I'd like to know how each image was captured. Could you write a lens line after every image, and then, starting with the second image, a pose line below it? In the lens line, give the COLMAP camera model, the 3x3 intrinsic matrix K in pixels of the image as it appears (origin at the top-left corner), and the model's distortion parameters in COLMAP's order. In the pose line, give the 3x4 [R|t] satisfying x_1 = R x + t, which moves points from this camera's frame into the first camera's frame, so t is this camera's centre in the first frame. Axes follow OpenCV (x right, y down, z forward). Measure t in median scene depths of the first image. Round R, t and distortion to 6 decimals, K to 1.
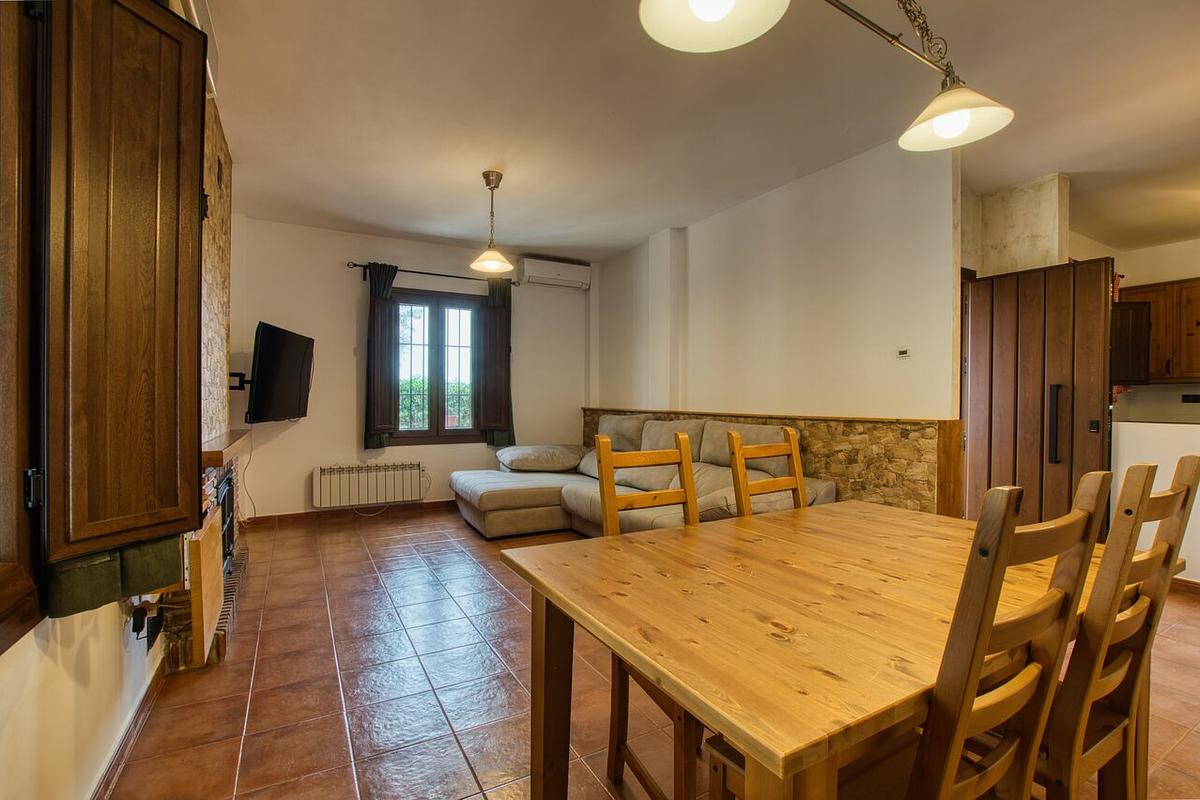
lens RADIAL K [[538.5, 0, 600.0], [0, 538.5, 400.0], [0, 0, 1]] dist [-0.039376, 0.007318]
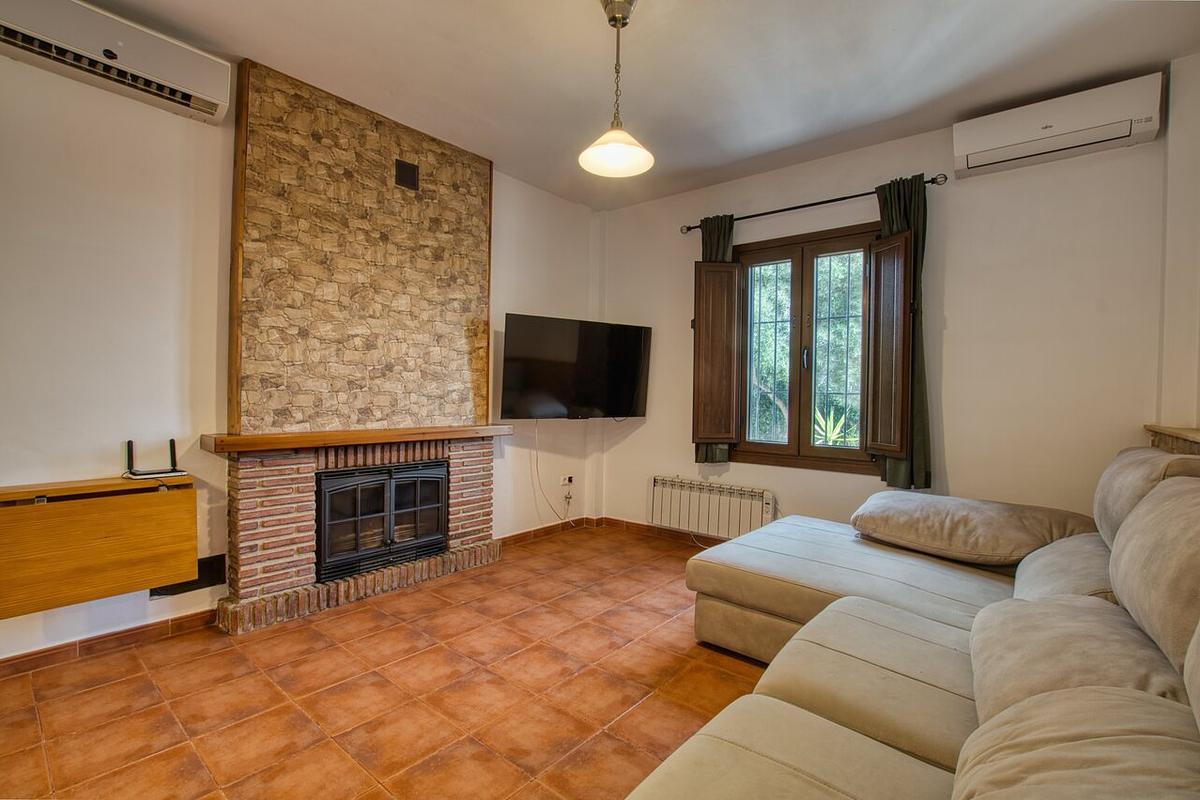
lens RADIAL K [[538.5, 0, 600.0], [0, 538.5, 400.0], [0, 0, 1]] dist [-0.039376, 0.007318]
pose [[0.354274, 0.009041, -0.935098, 0.232786], [-0.019846, 0.999801, 0.002148, 0.002720], [0.934931, 0.017796, 0.354383, 0.572073]]
